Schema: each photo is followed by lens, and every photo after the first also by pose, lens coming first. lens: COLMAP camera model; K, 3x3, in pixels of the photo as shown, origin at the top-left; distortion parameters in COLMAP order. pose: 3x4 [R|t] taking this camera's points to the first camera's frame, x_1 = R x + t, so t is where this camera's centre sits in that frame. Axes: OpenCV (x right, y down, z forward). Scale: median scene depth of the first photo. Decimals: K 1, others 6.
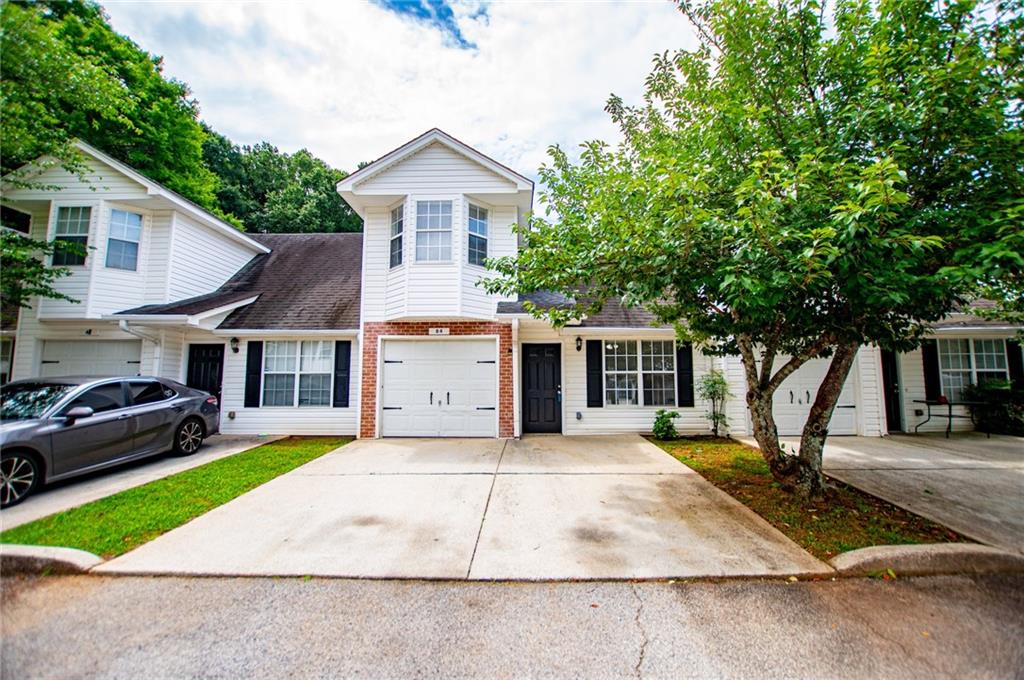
lens RADIAL K [[452.0, 0, 517.1], [0, 452.0, 338.8], [0, 0, 1]] dist [-0.027679, 0.001783]
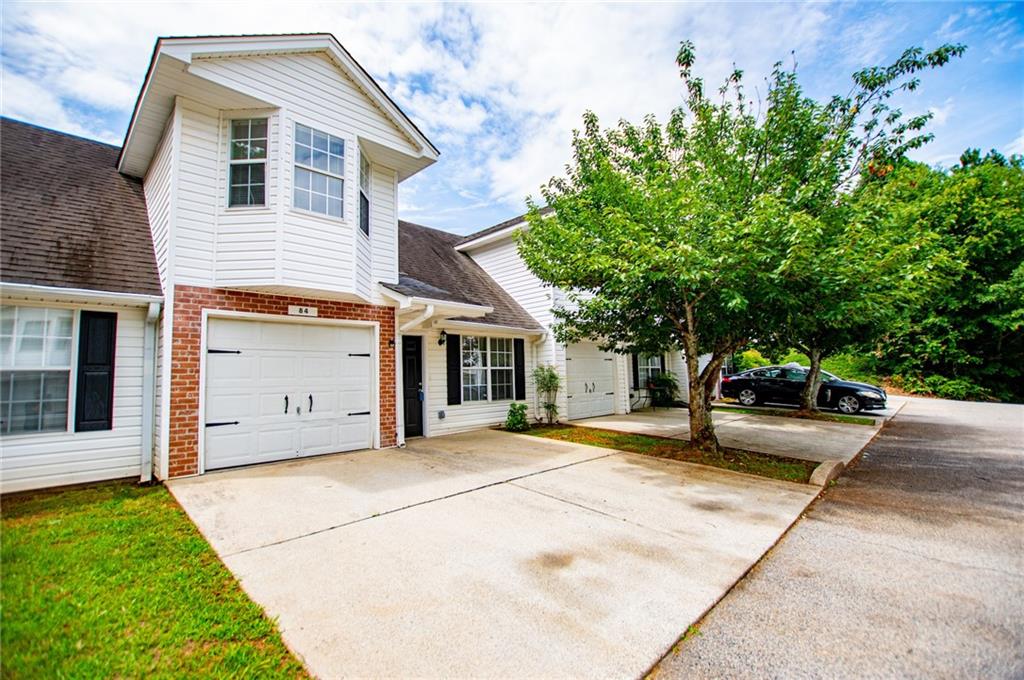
lens RADIAL K [[452.0, 0, 517.1], [0, 452.0, 338.8], [0, 0, 1]] dist [-0.027679, 0.001783]
pose [[0.683397, 0.046730, 0.728550, -0.459448], [-0.047932, 0.998668, -0.019094, 0.024964], [-0.728472, -0.021872, 0.684727, 0.260412]]
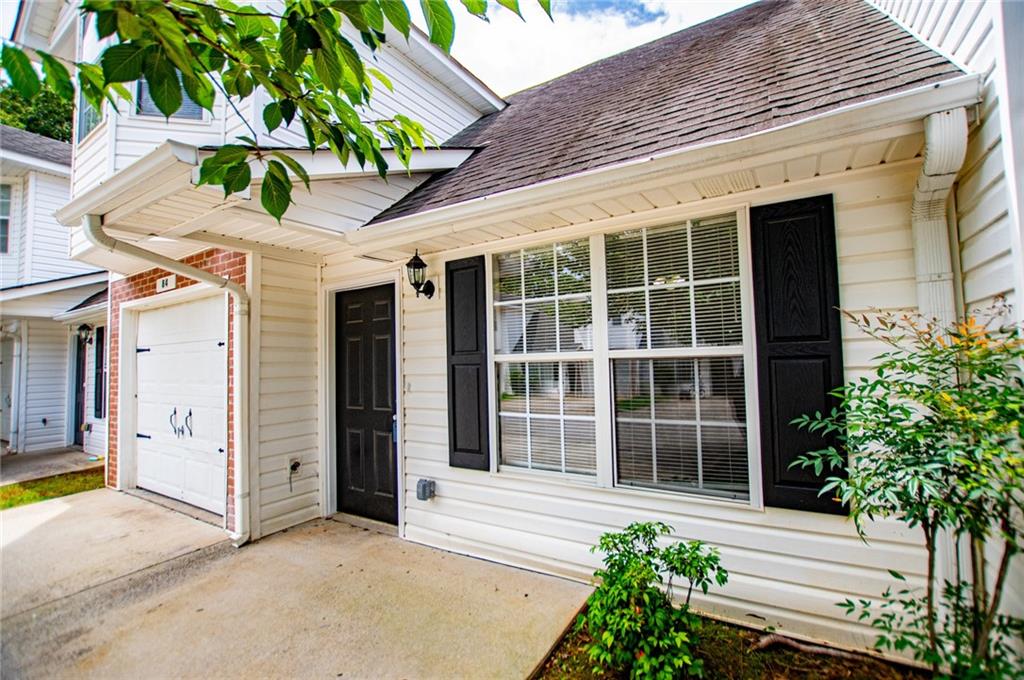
lens RADIAL K [[452.0, 0, 517.1], [0, 452.0, 338.8], [0, 0, 1]] dist [-0.027679, 0.001783]
pose [[0.855314, -0.046867, -0.515986, 0.386139], [0.078183, 0.996171, 0.039115, 0.052339], [0.512177, -0.073797, 0.855704, 0.783316]]
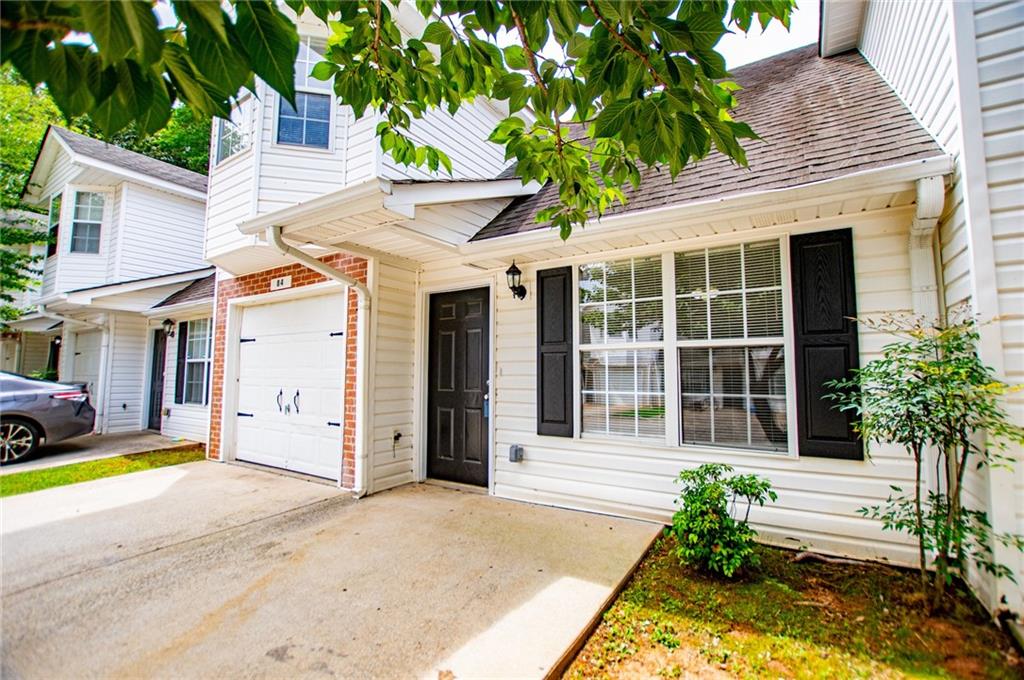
lens RADIAL K [[452.0, 0, 517.1], [0, 452.0, 338.8], [0, 0, 1]] dist [-0.027679, 0.001783]
pose [[0.850113, -0.038965, -0.525157, 0.371477], [0.051729, 0.998615, 0.009643, 0.062933], [0.524054, -0.035363, 0.850951, 0.674620]]
